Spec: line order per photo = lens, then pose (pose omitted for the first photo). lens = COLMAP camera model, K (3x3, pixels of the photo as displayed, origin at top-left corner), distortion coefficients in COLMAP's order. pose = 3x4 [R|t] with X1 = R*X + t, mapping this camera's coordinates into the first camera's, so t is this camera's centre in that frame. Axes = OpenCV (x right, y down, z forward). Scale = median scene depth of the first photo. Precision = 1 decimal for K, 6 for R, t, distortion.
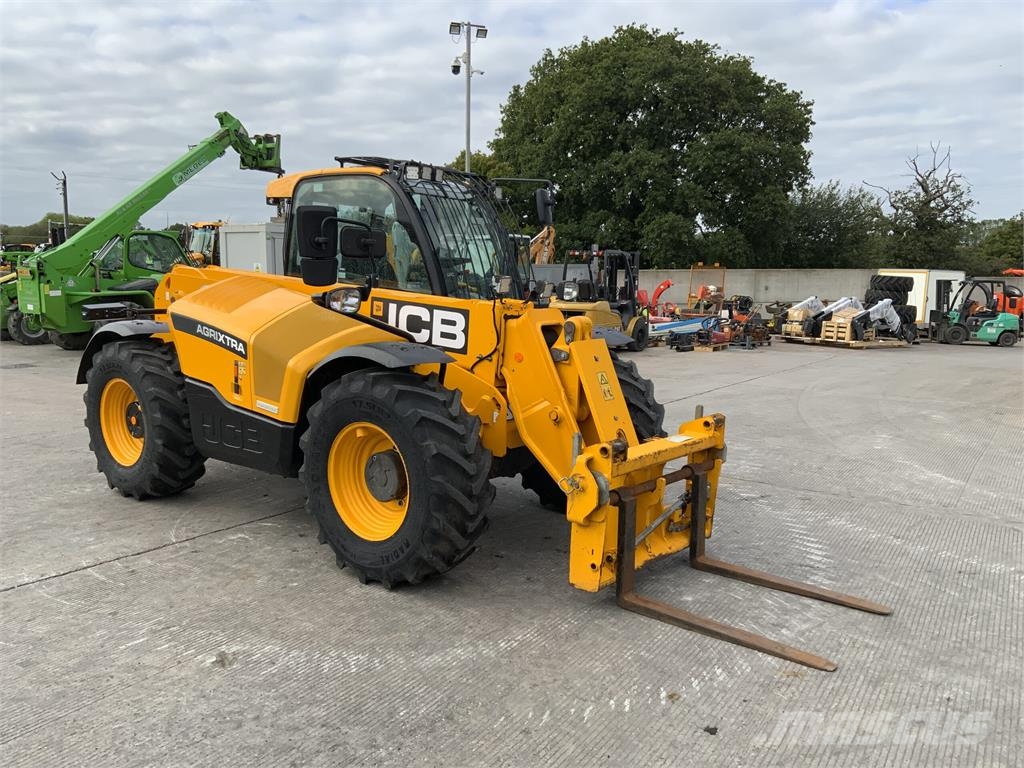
lens RADIAL K [[848.1, 0, 513.6], [0, 848.1, 385.1], [0, 0, 1]] dist [0.103541, -0.236909]
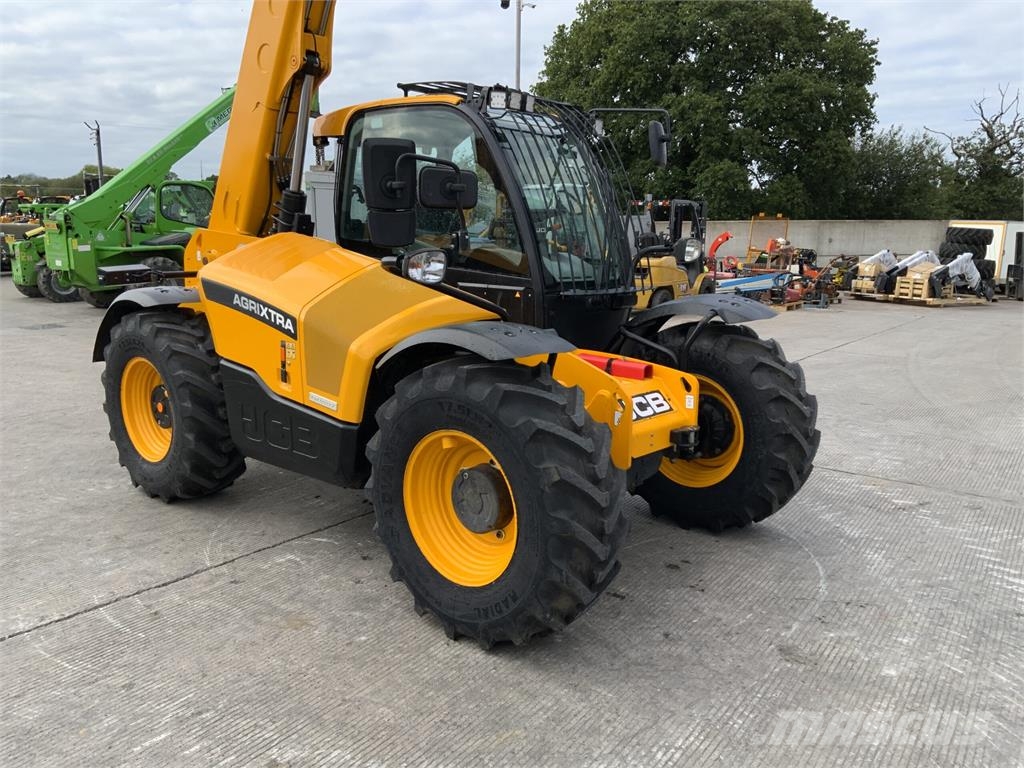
lens RADIAL K [[846.9, 0, 508.5], [0, 846.9, 382.4], [0, 0, 1]] dist [0.108106, -0.225809]
pose [[0.998992, 0.006180, -0.044460, -0.071329], [-0.003858, 0.998632, 0.052137, -0.028572], [0.044722, -0.051913, 0.997650, 0.195124]]
